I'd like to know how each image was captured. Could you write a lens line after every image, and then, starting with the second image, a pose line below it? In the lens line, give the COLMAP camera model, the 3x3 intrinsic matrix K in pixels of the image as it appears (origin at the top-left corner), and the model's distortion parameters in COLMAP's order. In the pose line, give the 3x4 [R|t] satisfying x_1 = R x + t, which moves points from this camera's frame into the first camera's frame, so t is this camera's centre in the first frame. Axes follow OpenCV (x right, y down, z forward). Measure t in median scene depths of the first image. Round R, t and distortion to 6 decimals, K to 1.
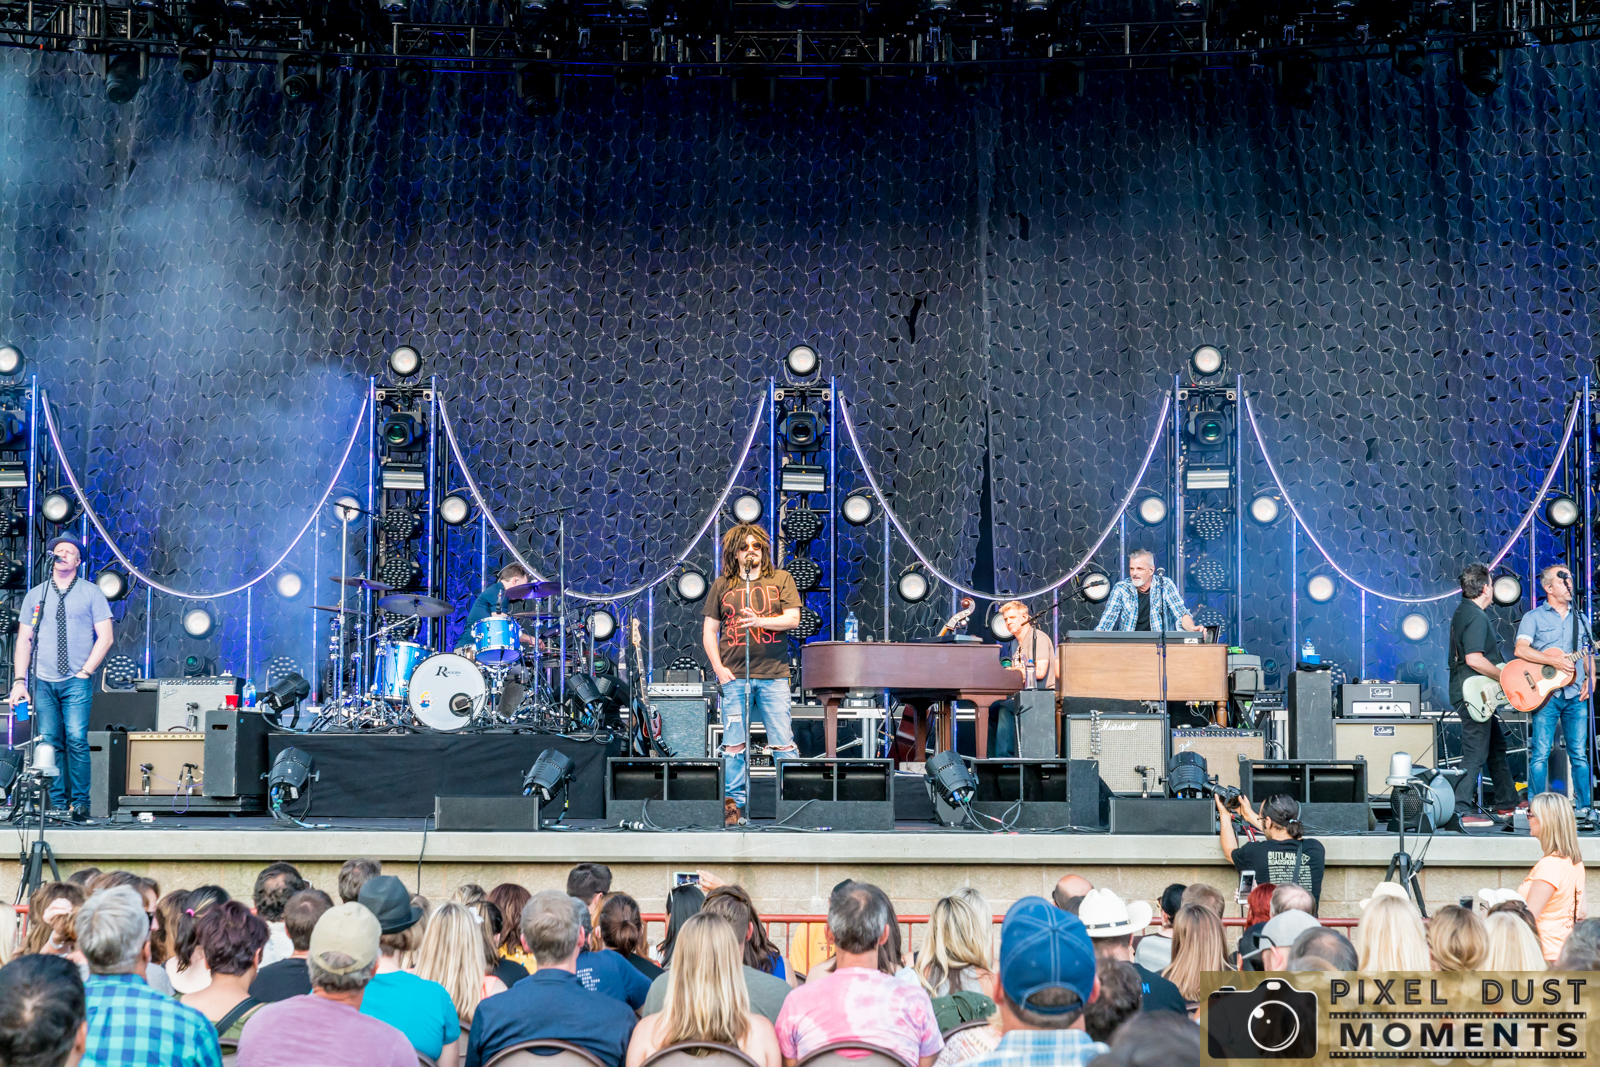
lens RADIAL K [[2944.6, 0, 803.5], [0, 2944.6, 499.5], [0, 0, 1]] dist [0.206861, 0.131858]
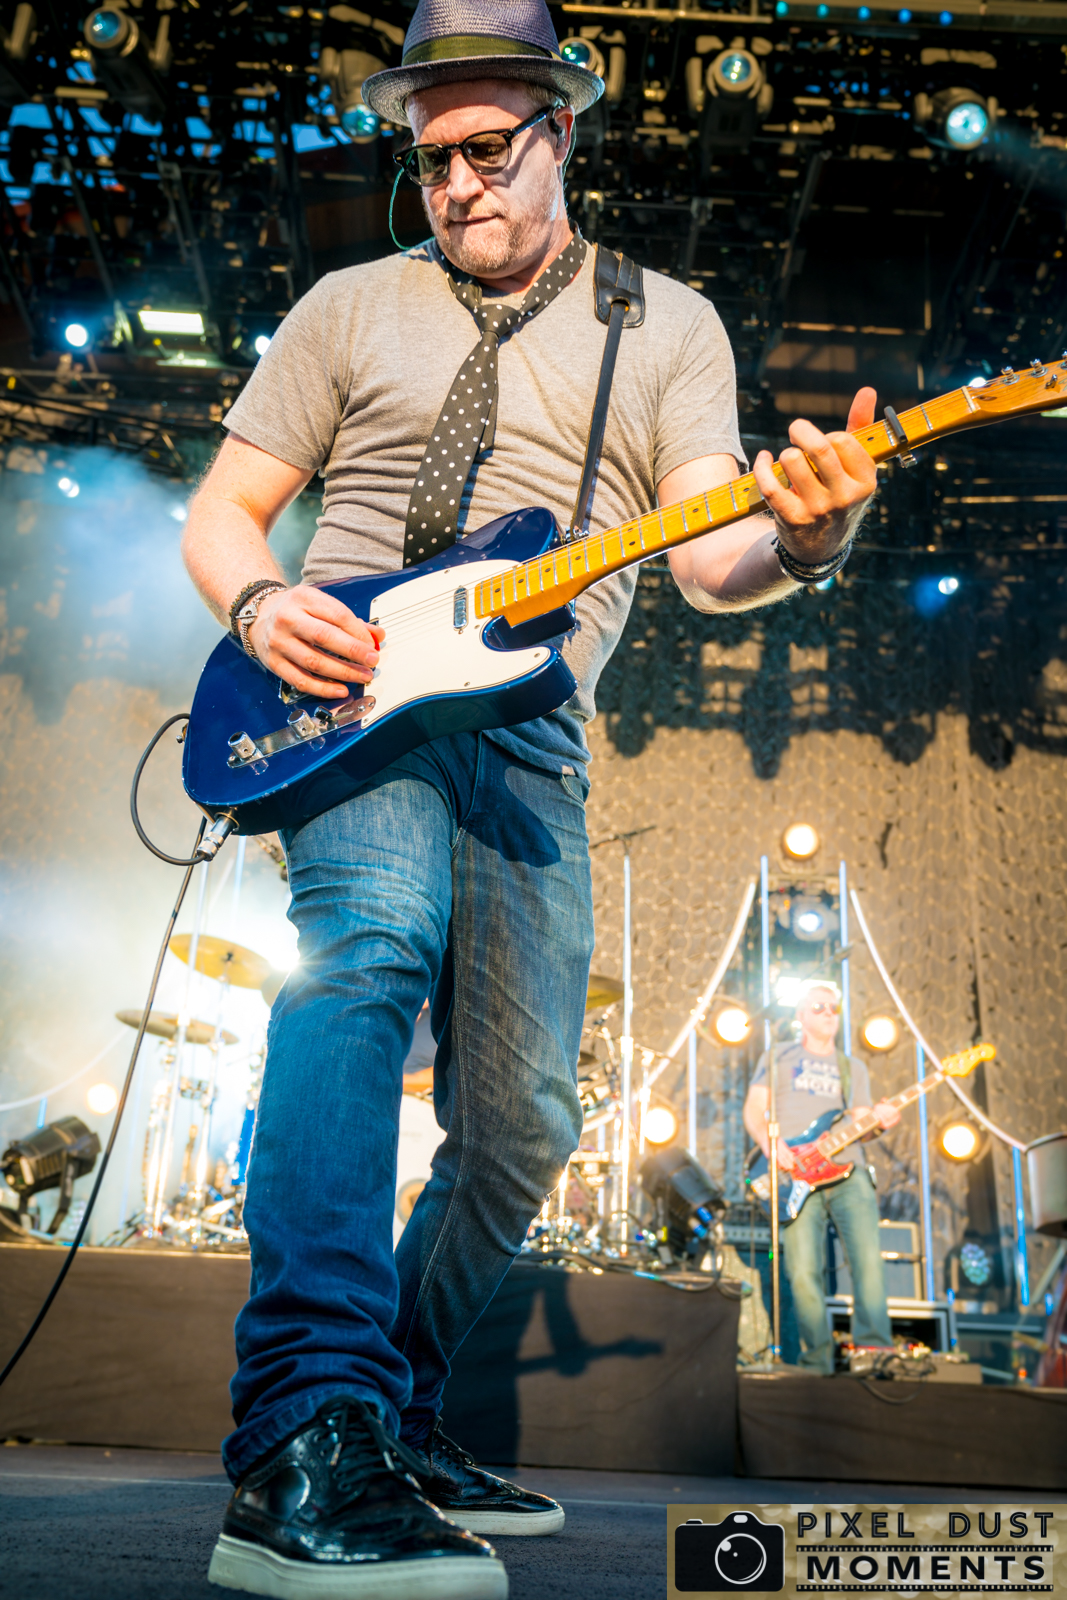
lens RADIAL K [[1575.4, 0, 555.2], [0, 1575.4, 827.3], [0, 0, 1]] dist [0.014761, -0.007266]
pose [[0.995984, 0.060330, 0.066152, -0.090581], [-0.040586, 0.962832, -0.267036, 0.061465], [-0.079803, 0.263278, 0.961413, 0.585617]]
